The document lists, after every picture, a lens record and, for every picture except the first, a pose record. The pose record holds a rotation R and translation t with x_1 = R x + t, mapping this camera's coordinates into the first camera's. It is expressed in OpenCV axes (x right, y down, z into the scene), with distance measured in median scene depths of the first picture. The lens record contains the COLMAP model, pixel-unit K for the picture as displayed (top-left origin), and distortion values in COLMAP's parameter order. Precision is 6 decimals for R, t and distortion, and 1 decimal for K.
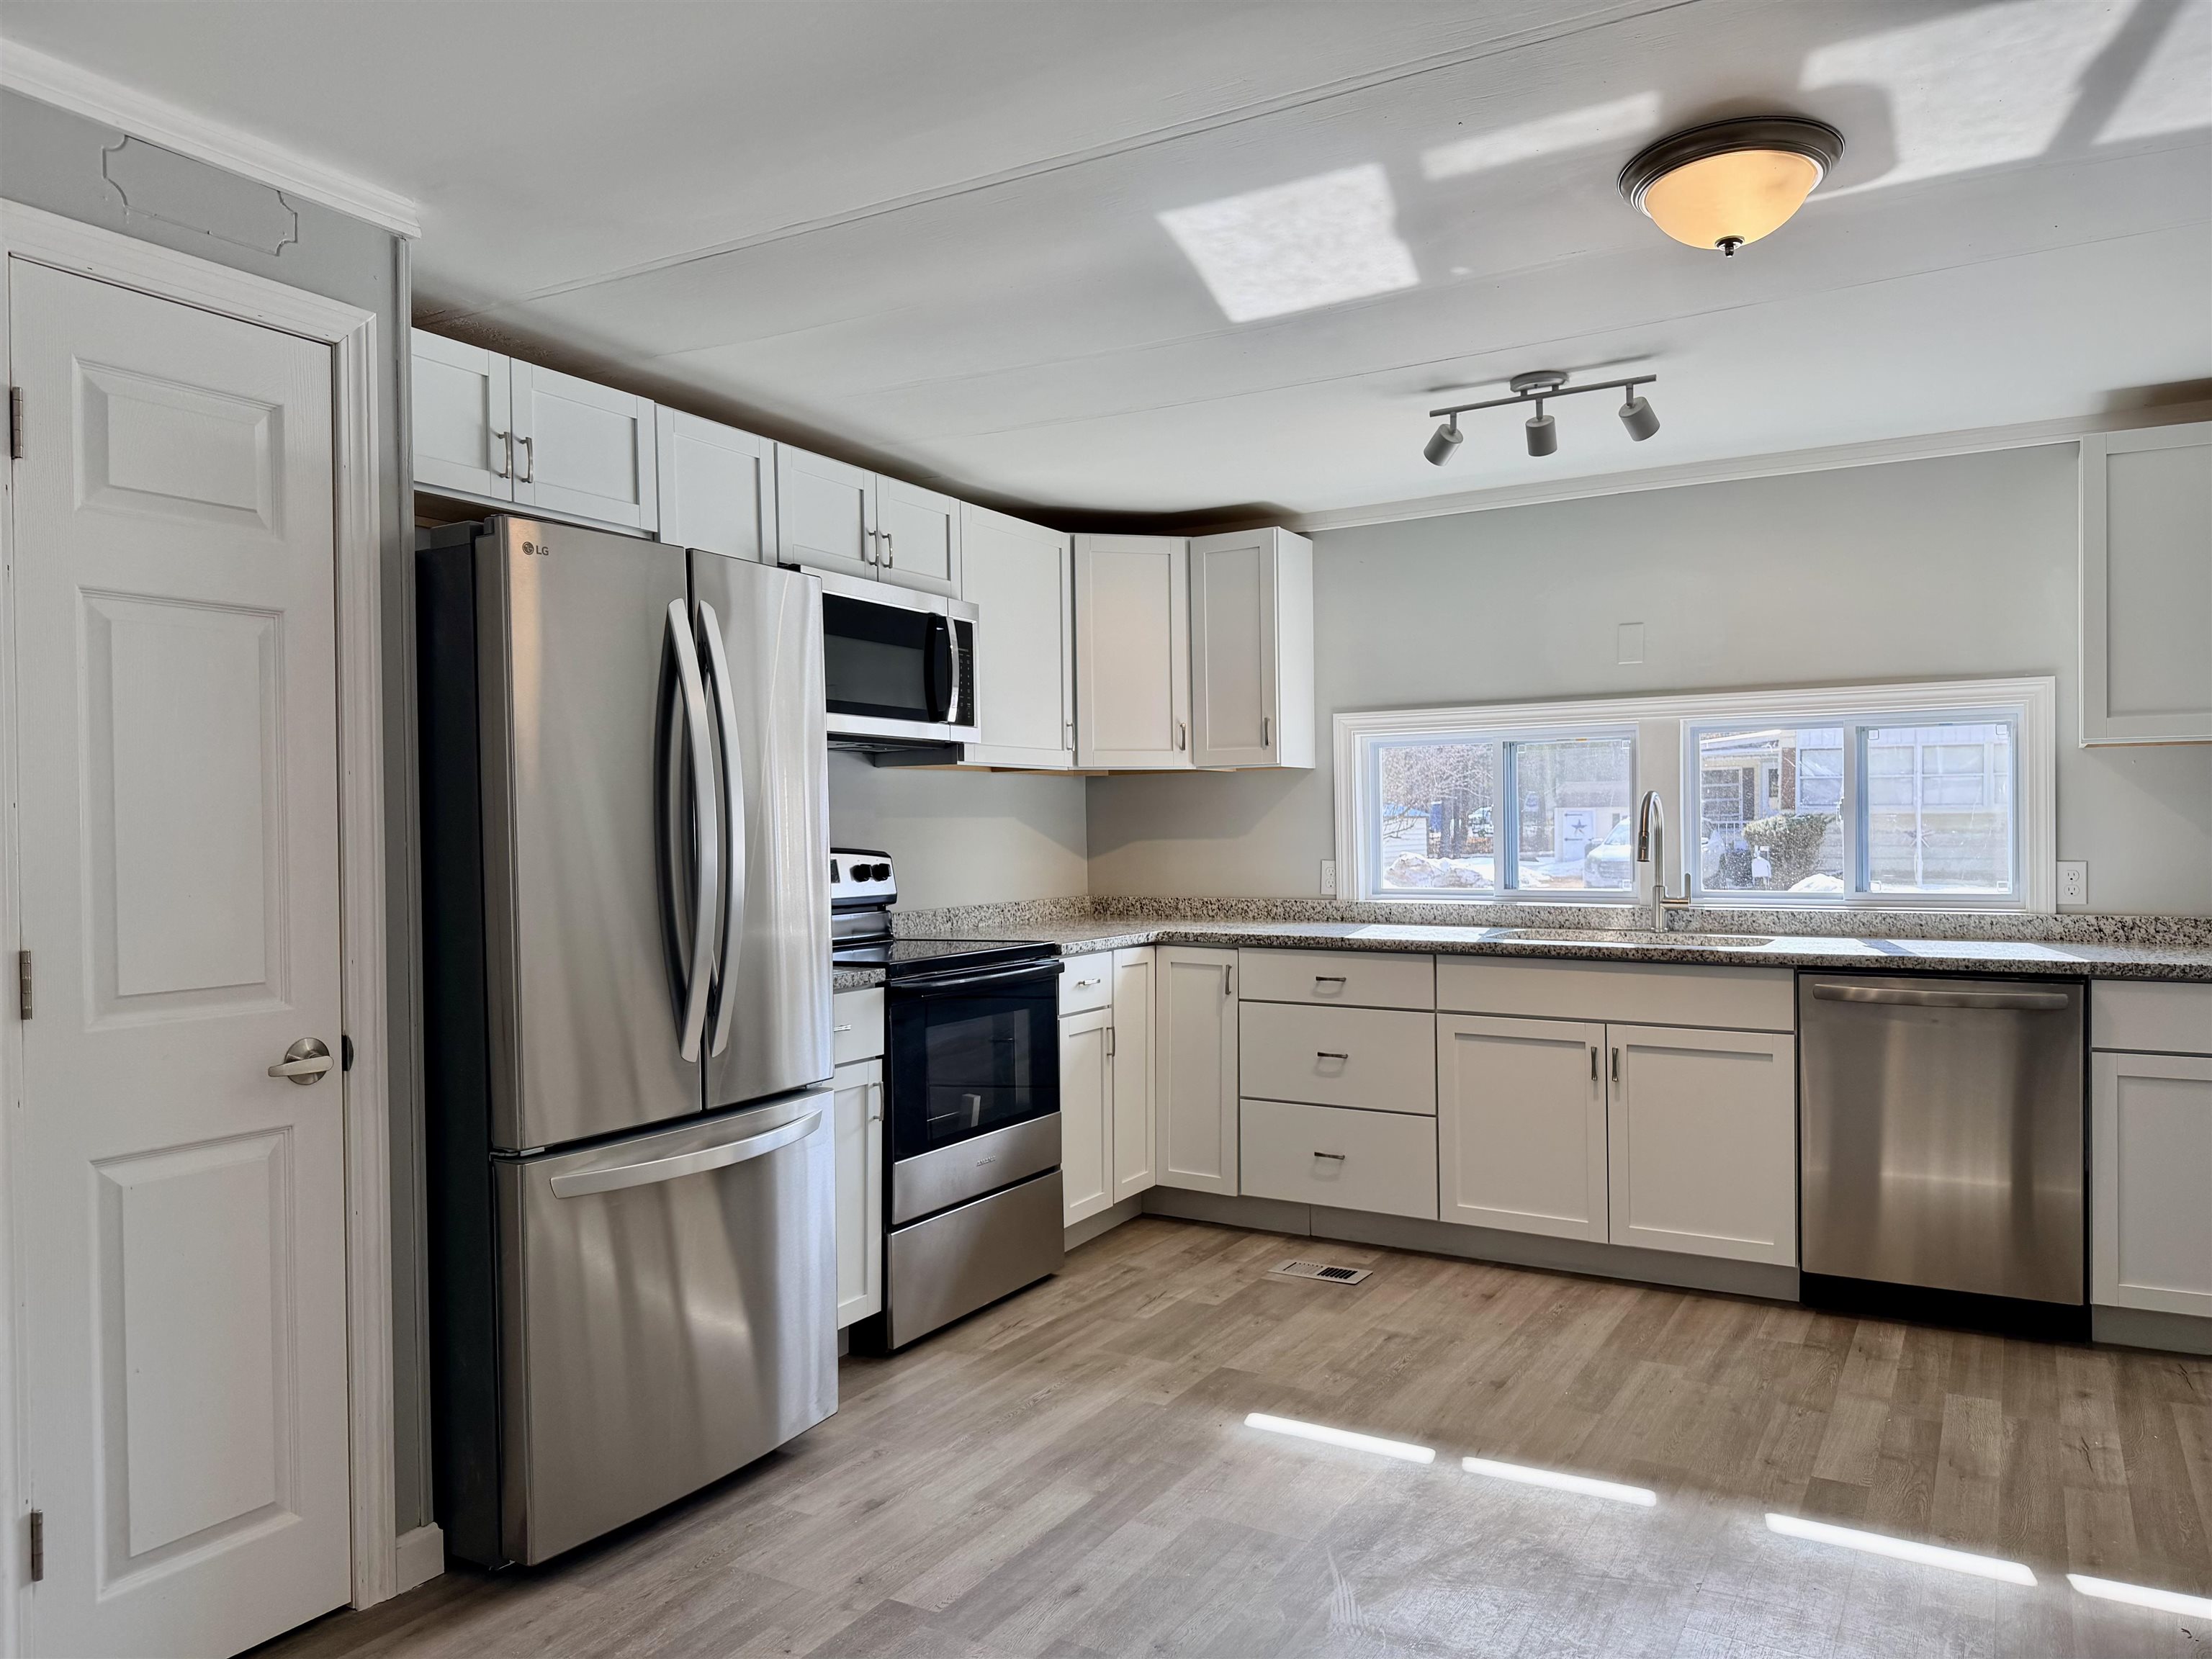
lens RADIAL K [[1579.6, 0, 1104.9], [0, 1579.6, 849.2], [0, 0, 1]] dist [0.064161, -0.077087]
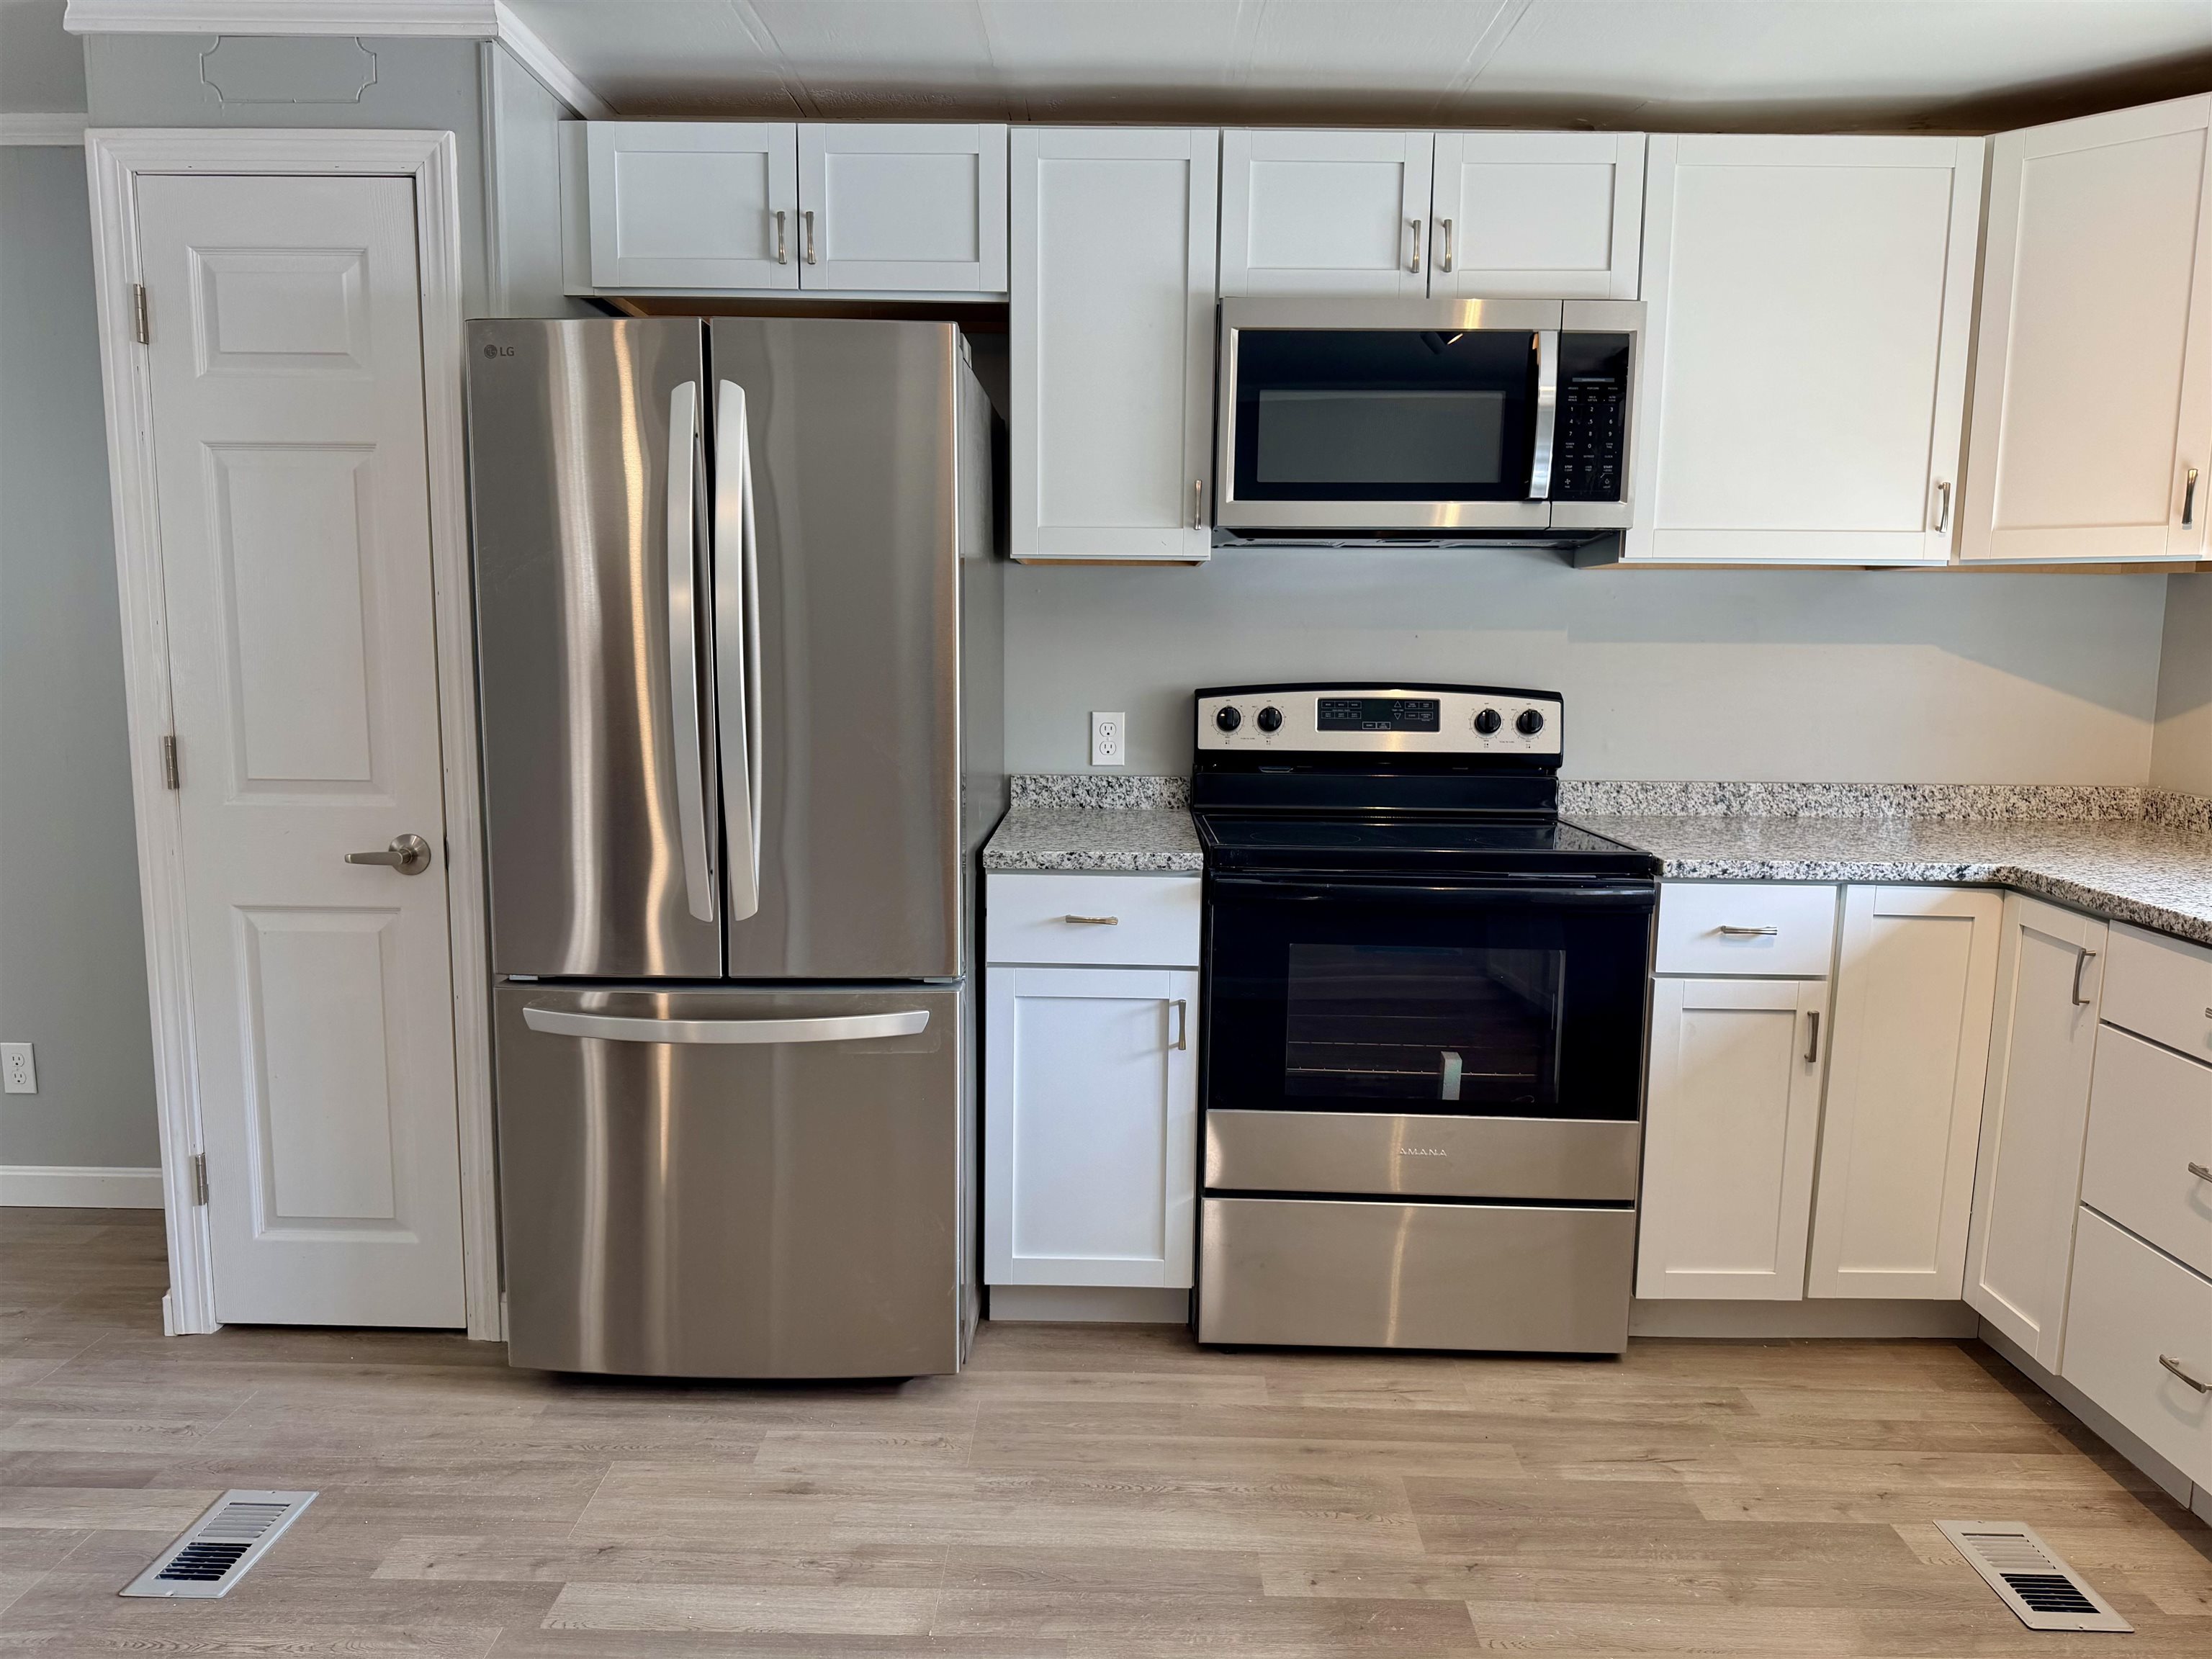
lens RADIAL K [[1579.6, 0, 1088.8], [0, 1579.6, 844.8], [0, 0, 1]] dist [0.064161, -0.077087]
pose [[0.481279, 0.139470, -0.865401, 0.449549], [-0.028563, 0.989232, 0.143543, -0.031087], [0.876102, -0.044366, 0.480080, 0.567273]]
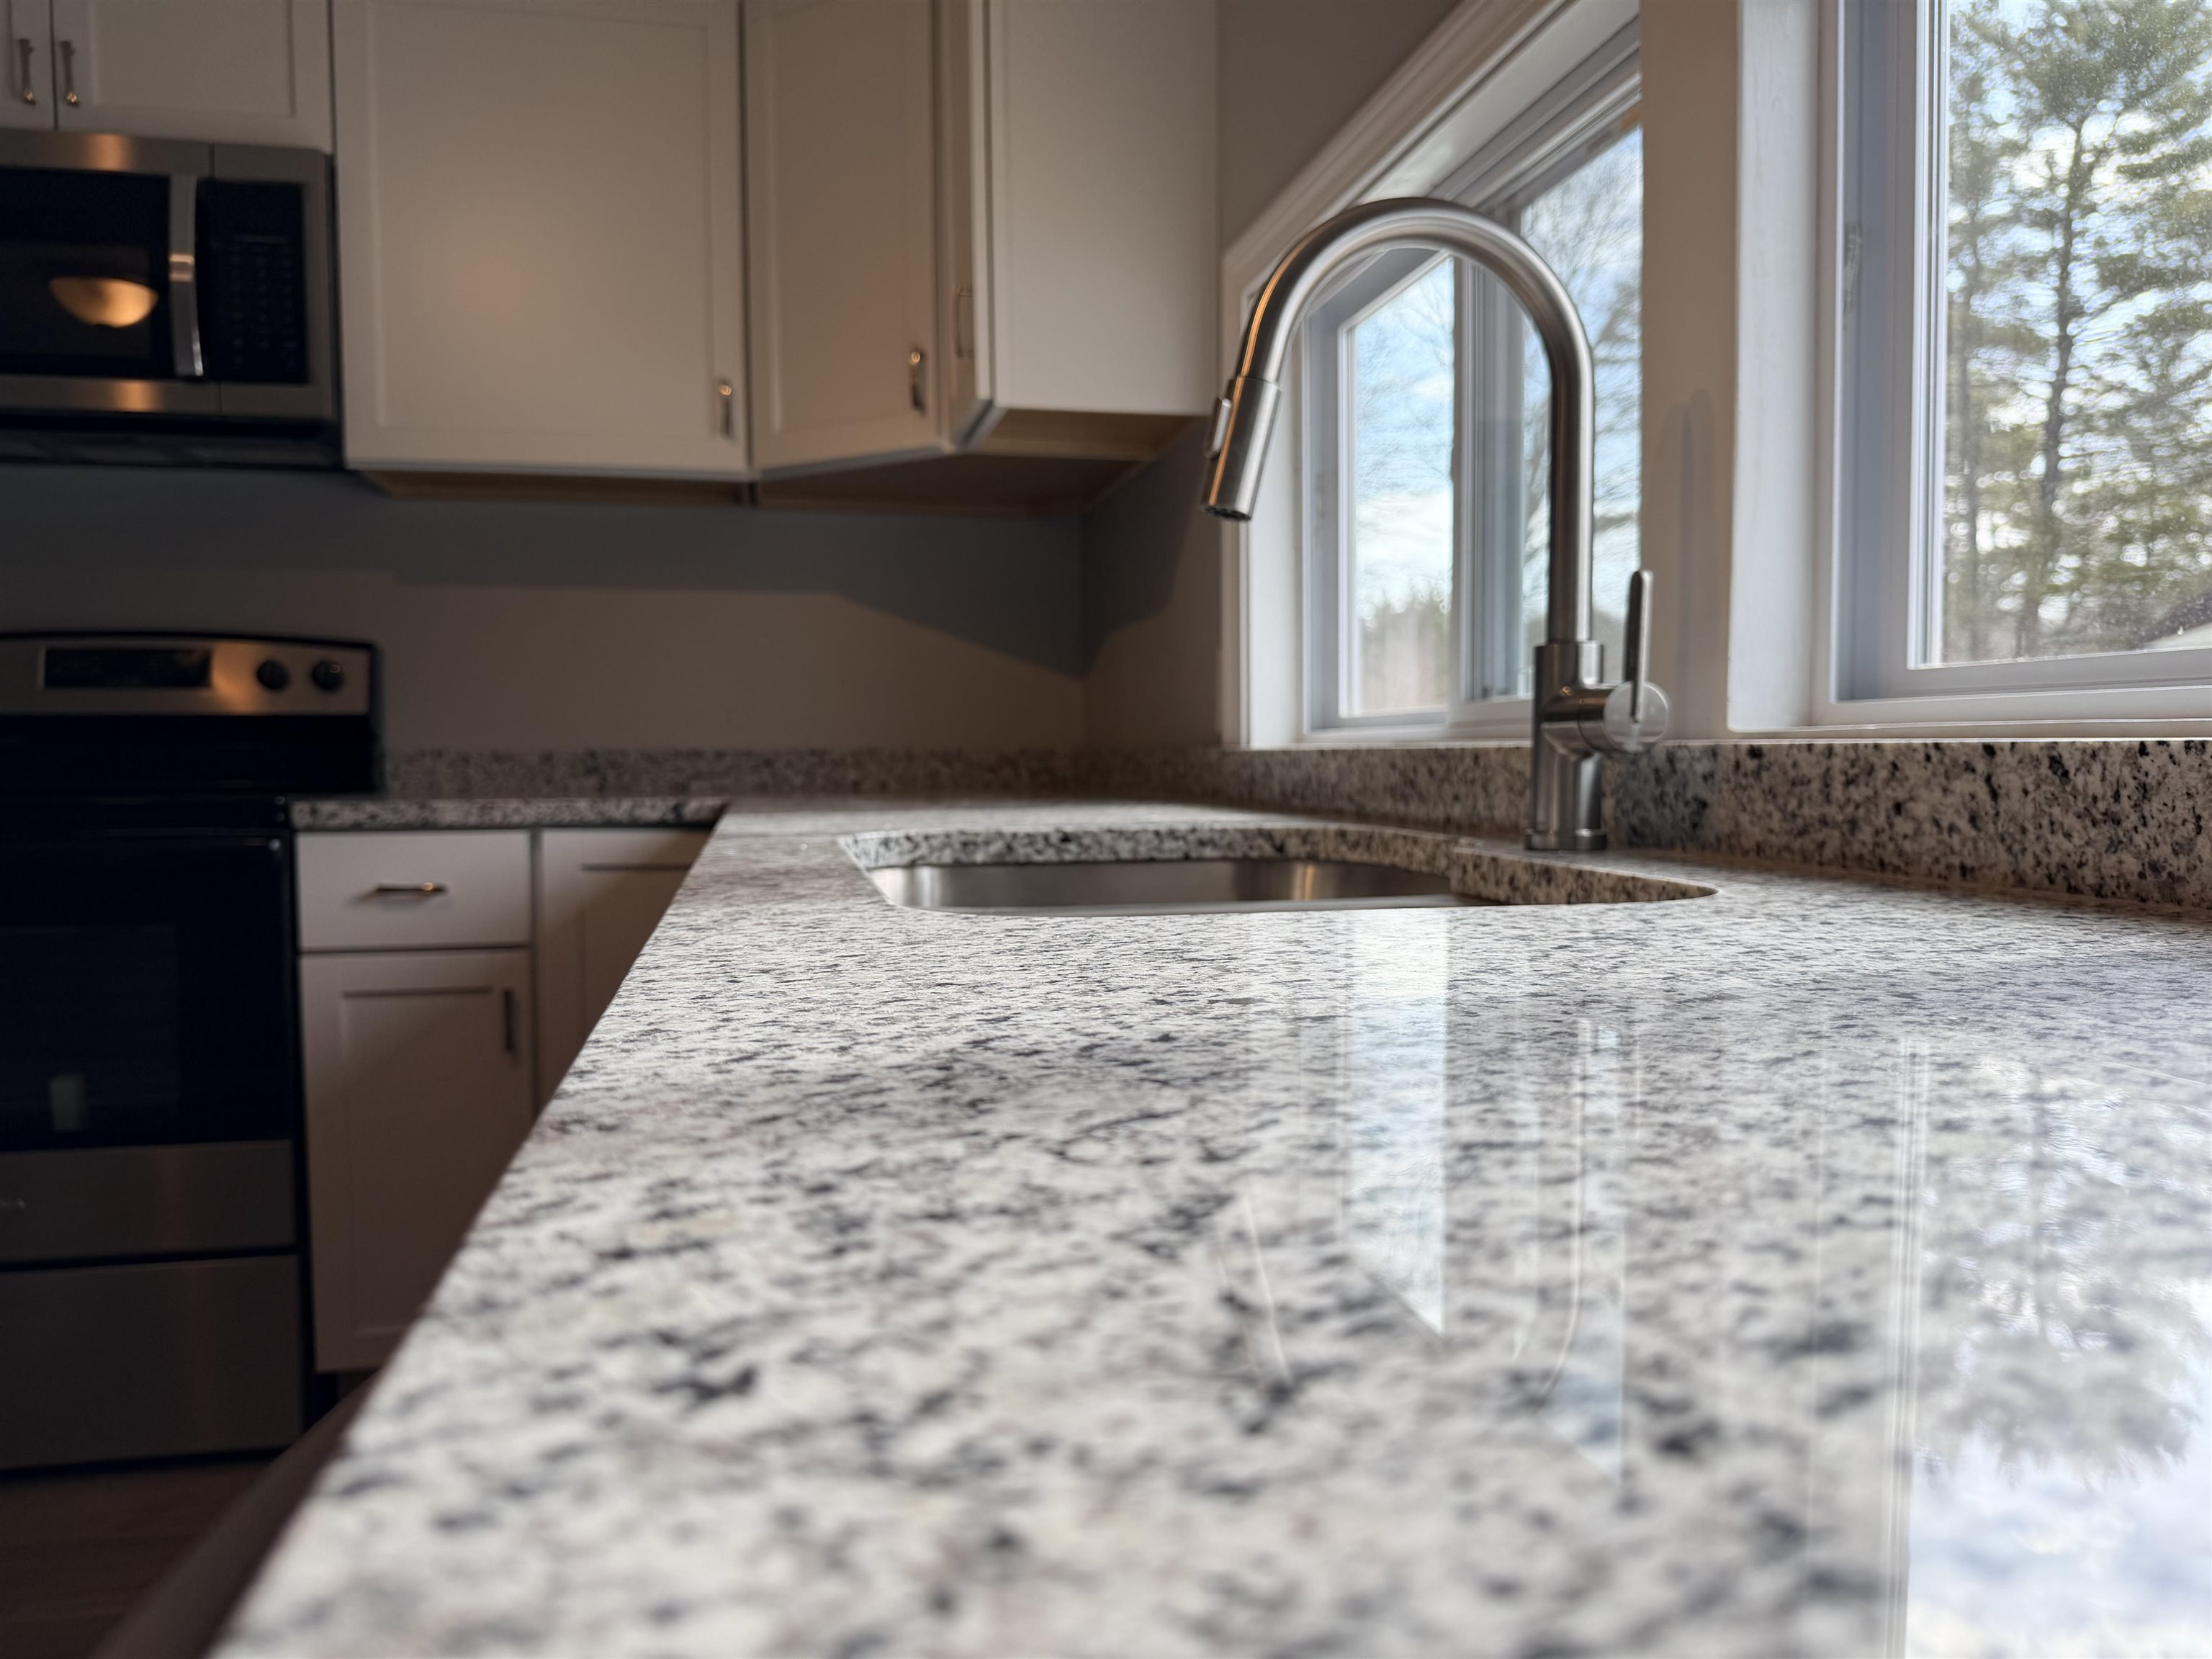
lens RADIAL K [[1579.6, 0, 1103.9], [0, 1579.6, 827.7], [0, 0, 1]] dist [0.064161, -0.077087]
pose [[0.646839, 0.038928, -0.761633, 0.574445], [-0.010343, 0.999052, 0.042279, 0.049566], [0.762557, -0.019470, 0.646628, 0.975208]]
